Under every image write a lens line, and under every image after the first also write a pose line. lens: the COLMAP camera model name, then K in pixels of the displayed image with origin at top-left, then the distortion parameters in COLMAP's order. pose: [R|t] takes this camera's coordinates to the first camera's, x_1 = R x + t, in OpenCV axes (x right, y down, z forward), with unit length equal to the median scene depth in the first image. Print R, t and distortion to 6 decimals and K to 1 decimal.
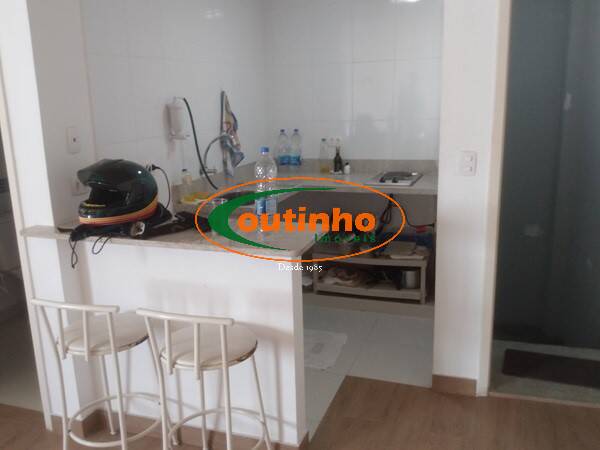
lens RADIAL K [[559.7, 0, 300.0], [0, 559.7, 225.0], [0, 0, 1]] dist [0.130301, -0.284376]
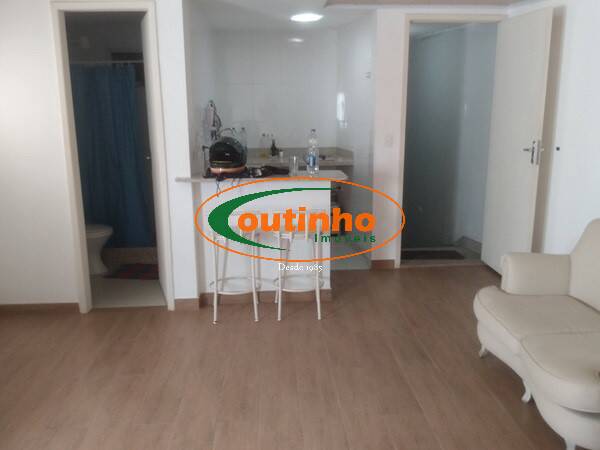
lens RADIAL K [[559.7, 0, 300.0], [0, 559.7, 225.0], [0, 0, 1]] dist [0.130301, -0.284376]
pose [[0.922108, -0.062312, 0.381882, -0.660804], [0.071849, 0.997358, -0.010749, 0.157834], [-0.380203, 0.037350, 0.924149, -0.573582]]
